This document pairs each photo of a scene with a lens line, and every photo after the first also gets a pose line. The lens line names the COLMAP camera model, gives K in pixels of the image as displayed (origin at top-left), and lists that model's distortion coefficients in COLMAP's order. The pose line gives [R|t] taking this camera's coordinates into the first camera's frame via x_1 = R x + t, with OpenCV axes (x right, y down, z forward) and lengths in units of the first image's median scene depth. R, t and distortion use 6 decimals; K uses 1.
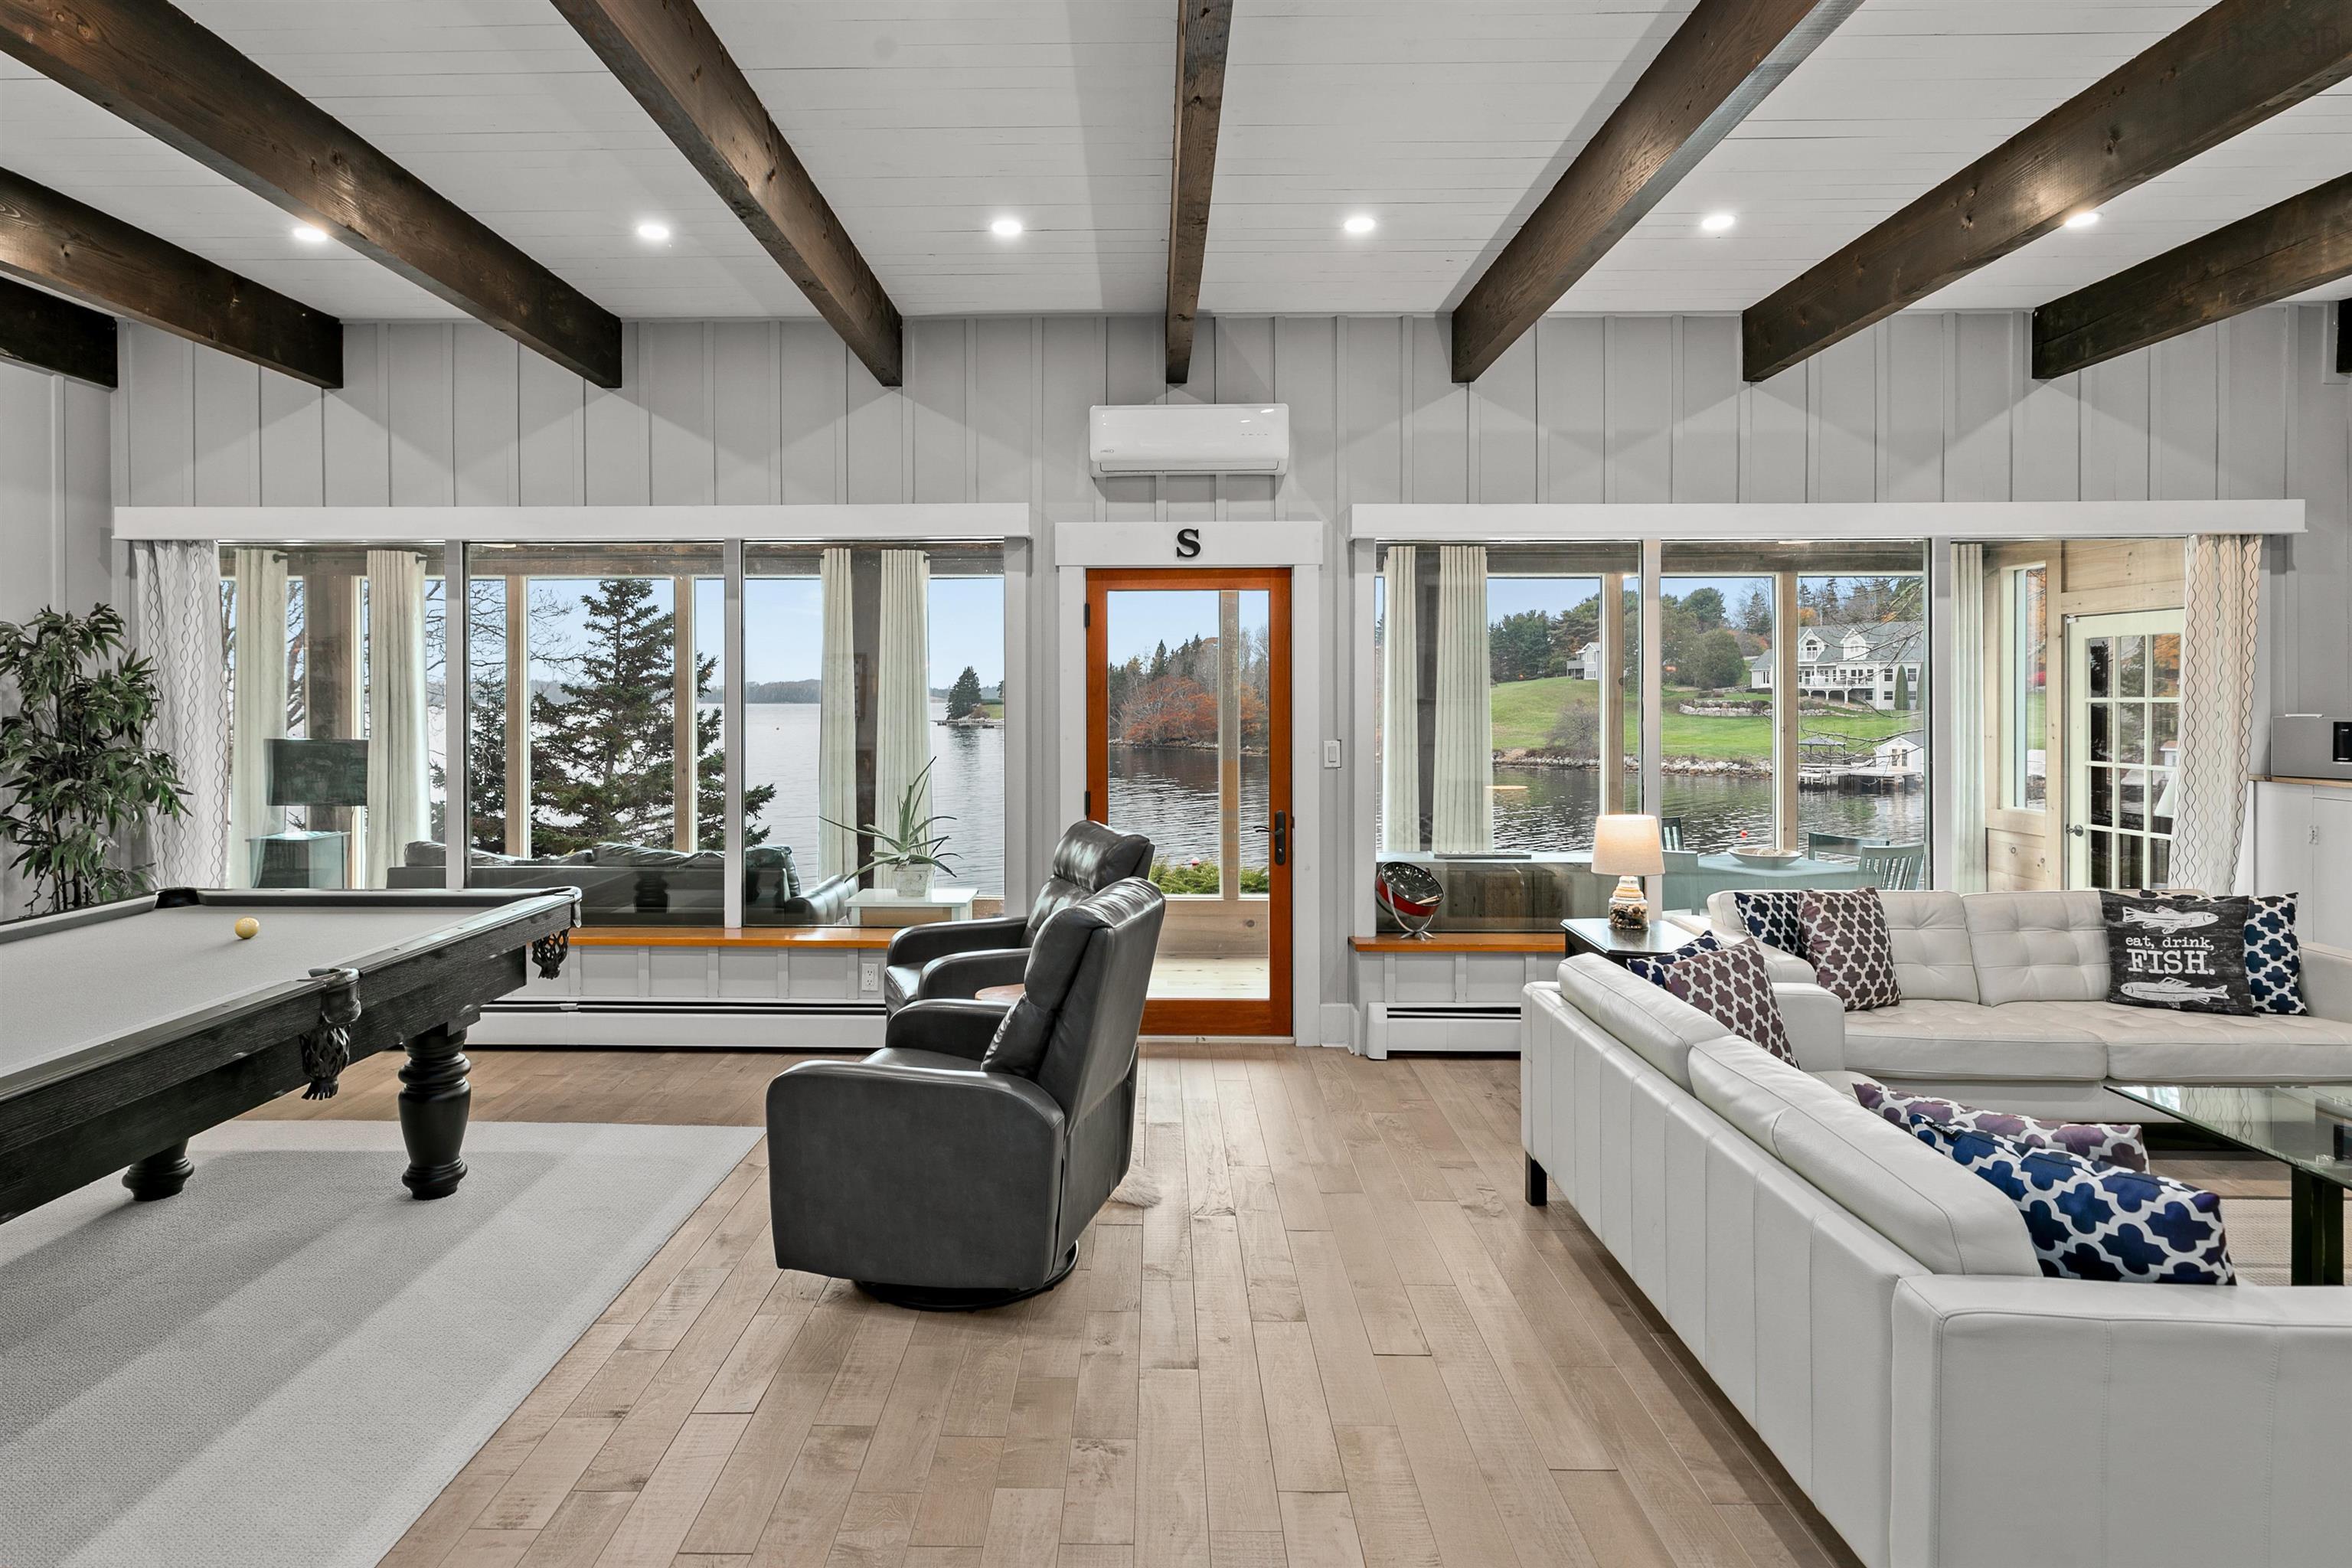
lens RADIAL K [[1216.4, 0, 1139.1], [0, 1216.4, 690.4], [0, 0, 1]] dist [0.004046, -0.002650]
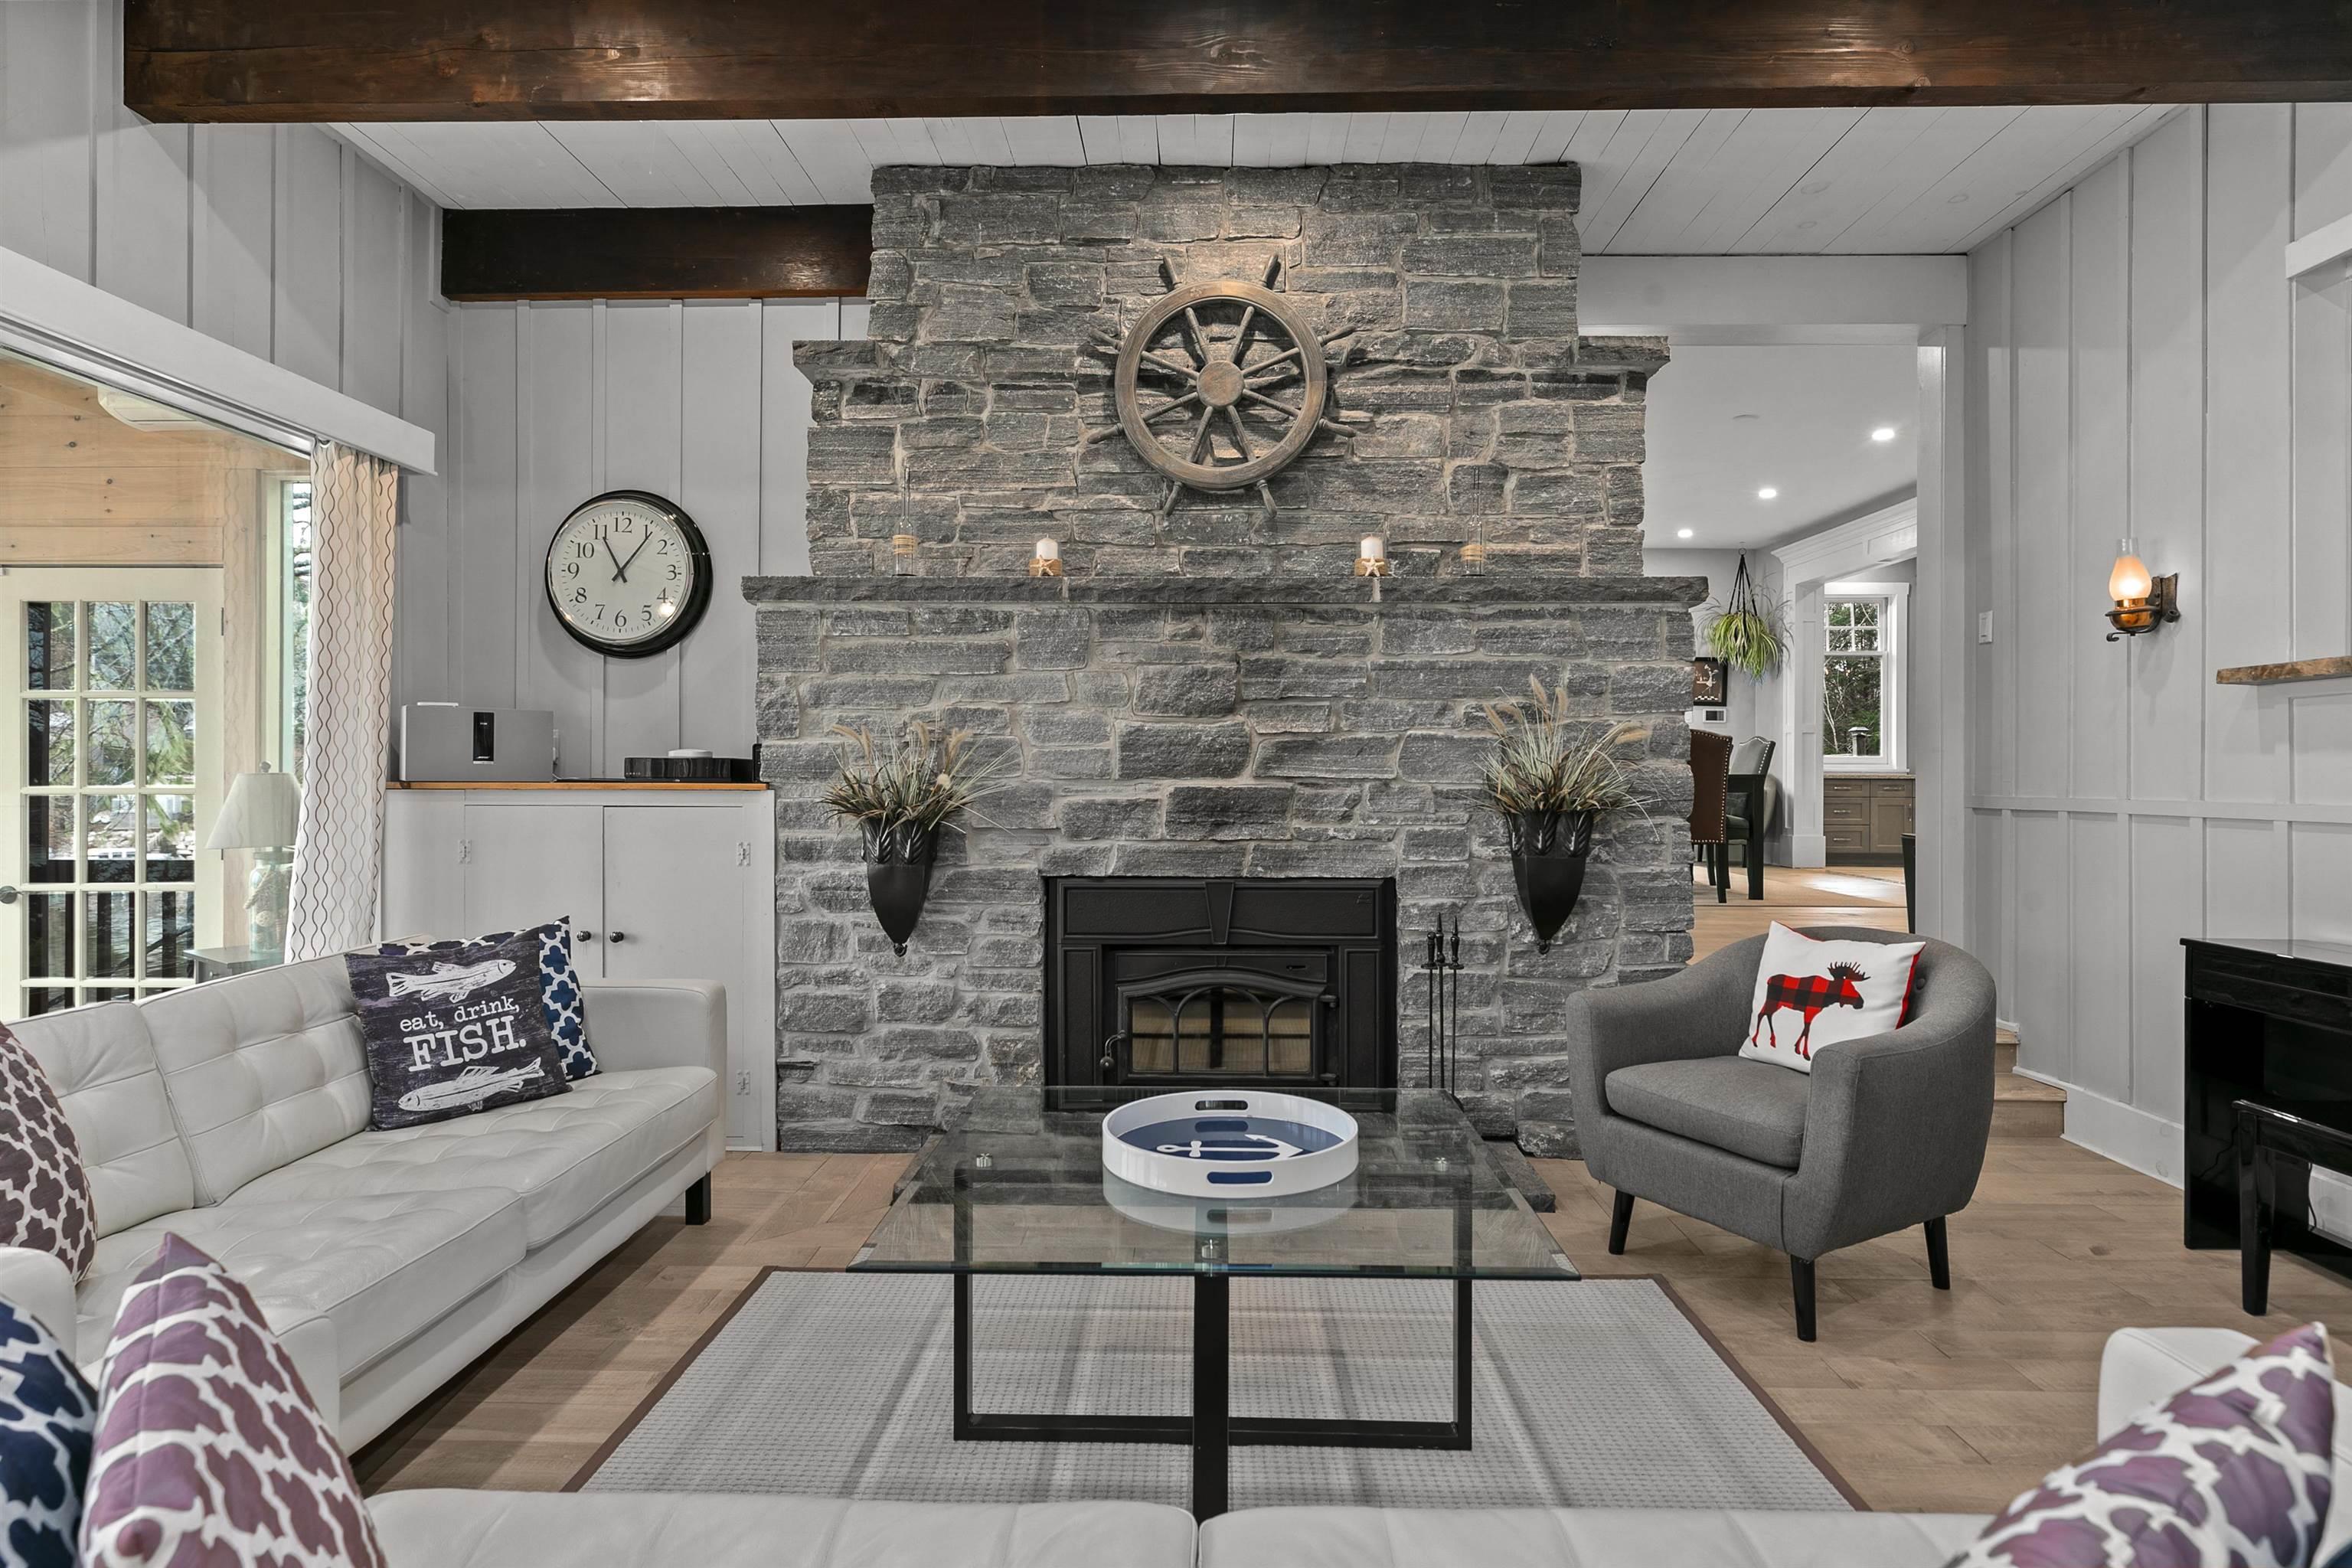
lens RADIAL K [[1244.9, 0, 1178.5], [0, 1244.9, 783.0], [0, 0, 1]] dist [-0.009509, 0.003106]
pose [[-0.013379, -0.002720, 0.999907, 0.143069], [-0.010451, 0.999942, 0.002580, 0.064609], [-0.999856, -0.010415, -0.013407, 0.528463]]
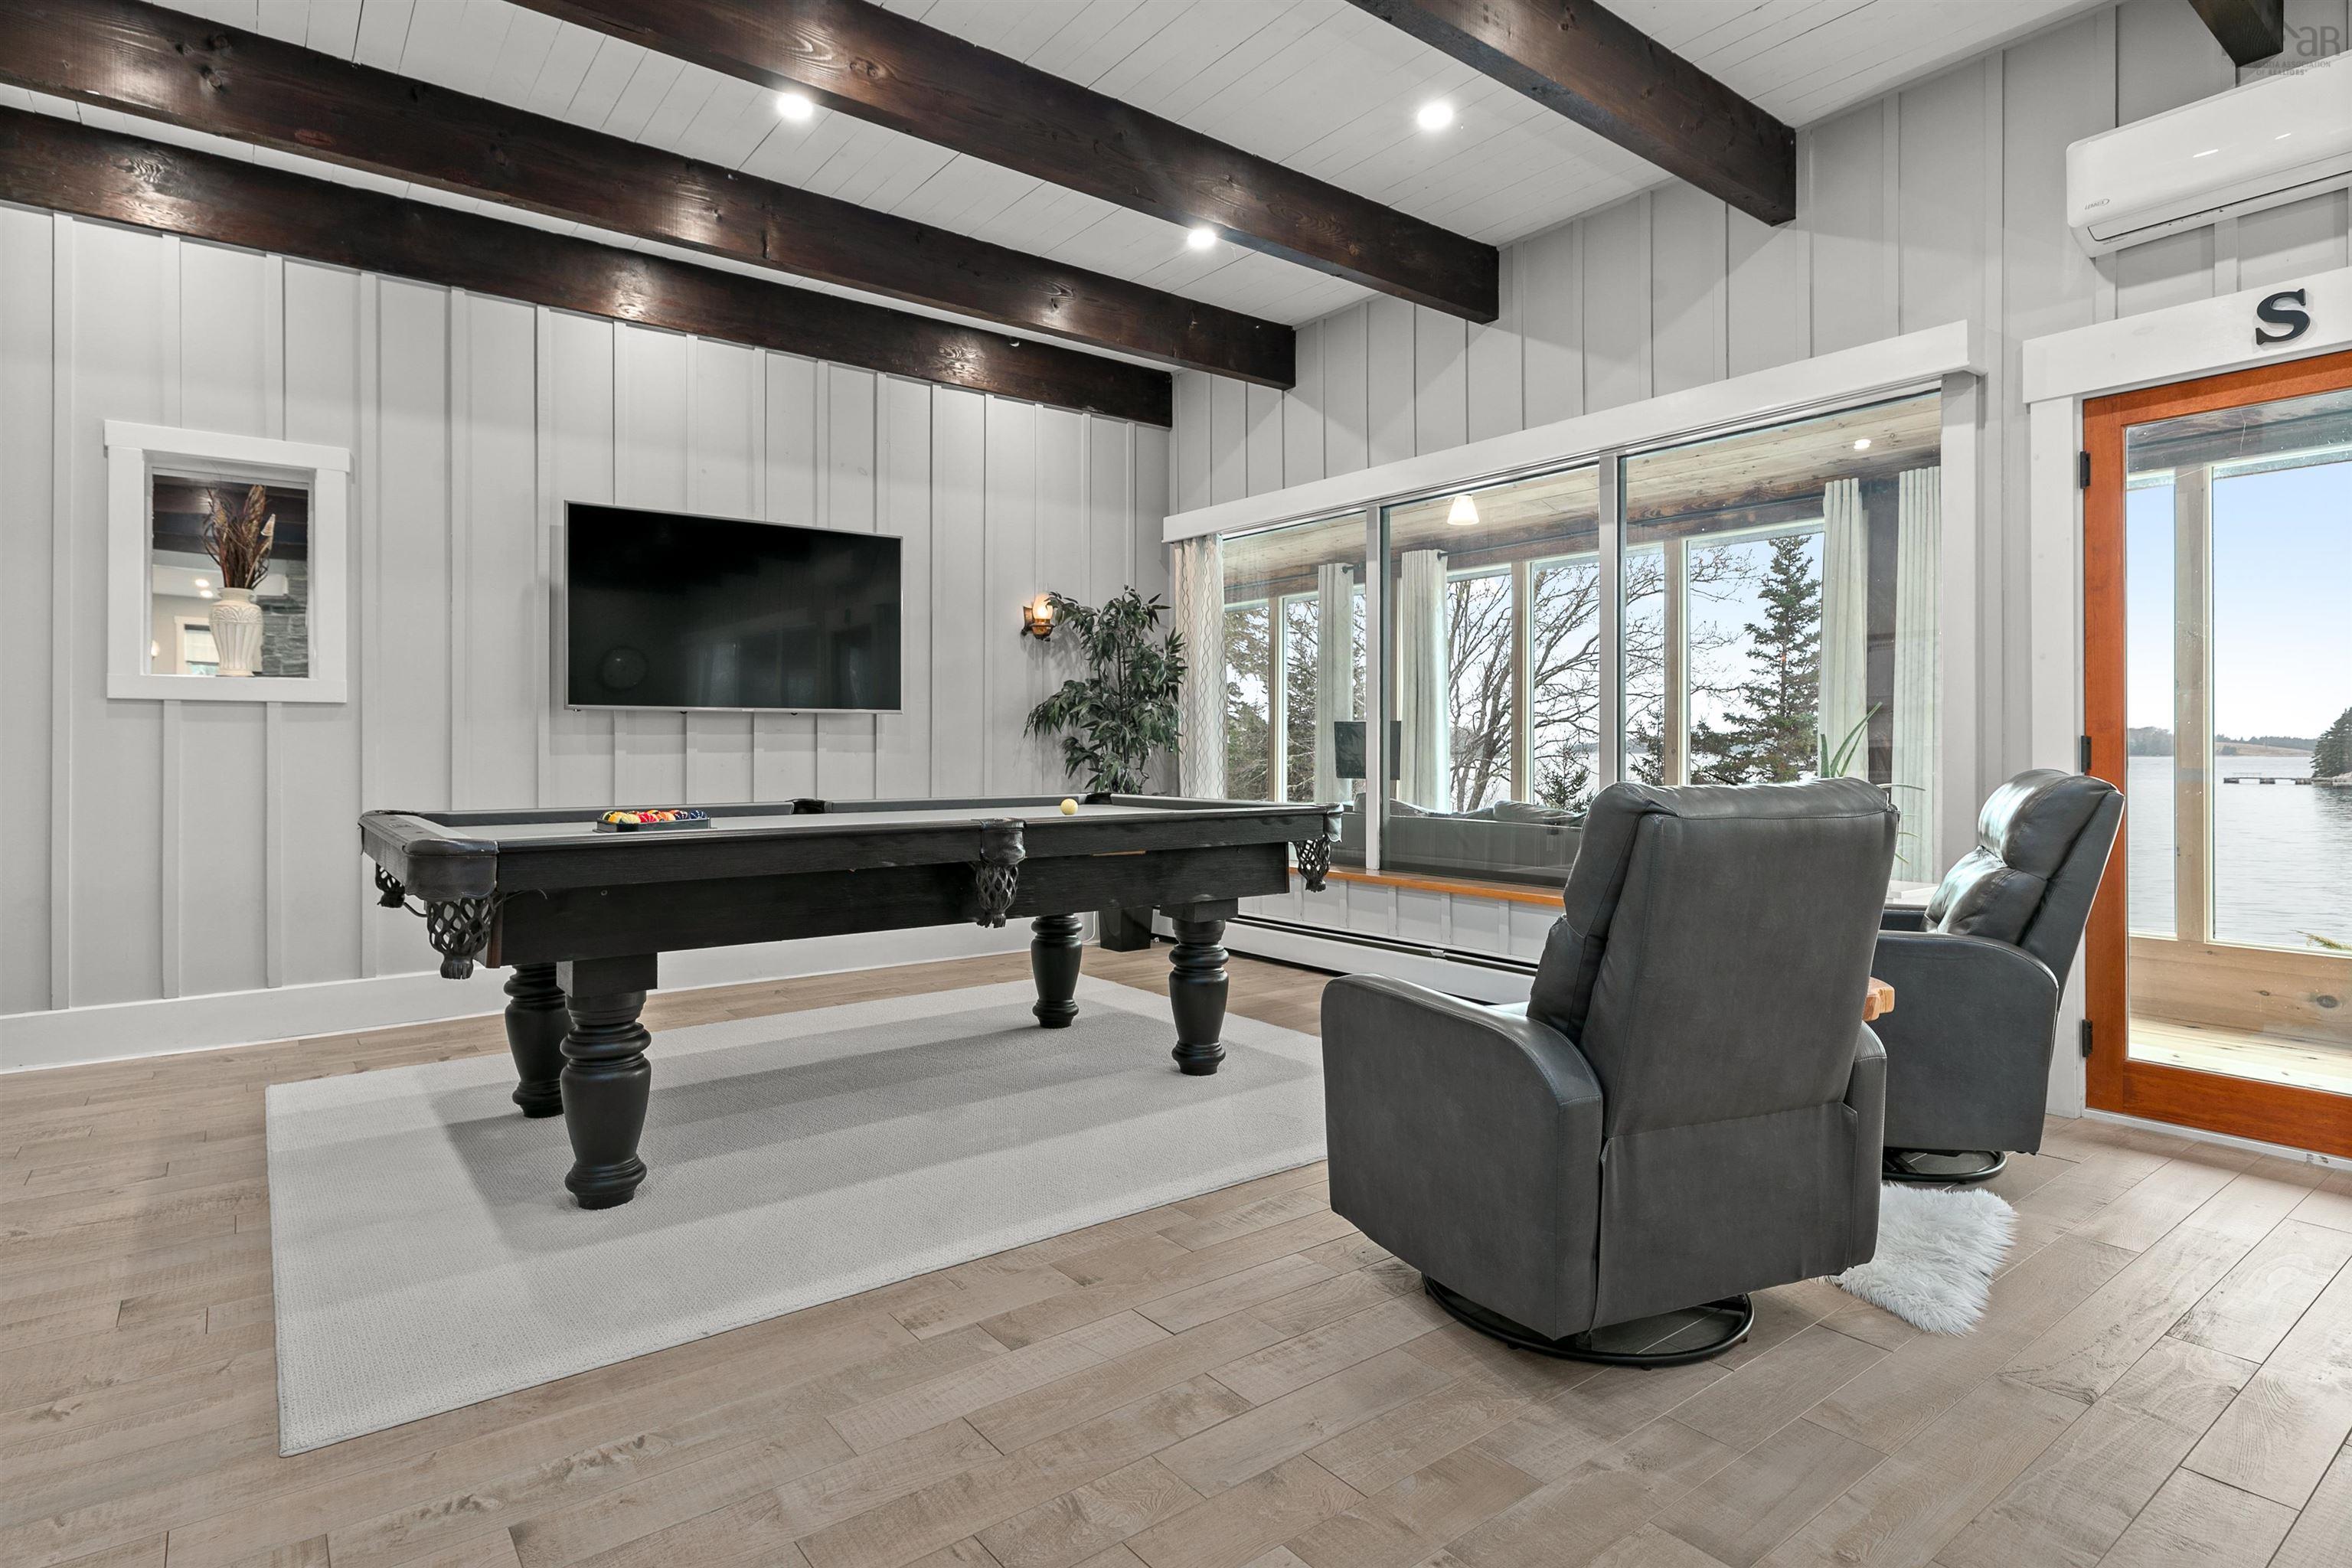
lens RADIAL K [[1216.4, 0, 1188.2], [0, 1216.4, 720.3], [0, 0, 1]] dist [0.004046, -0.002650]
pose [[0.632854, -0.015536, -0.774115, 0.173015], [0.008515, 0.999878, -0.013105, 0.085489], [0.774224, 0.001702, 0.632909, 0.228427]]
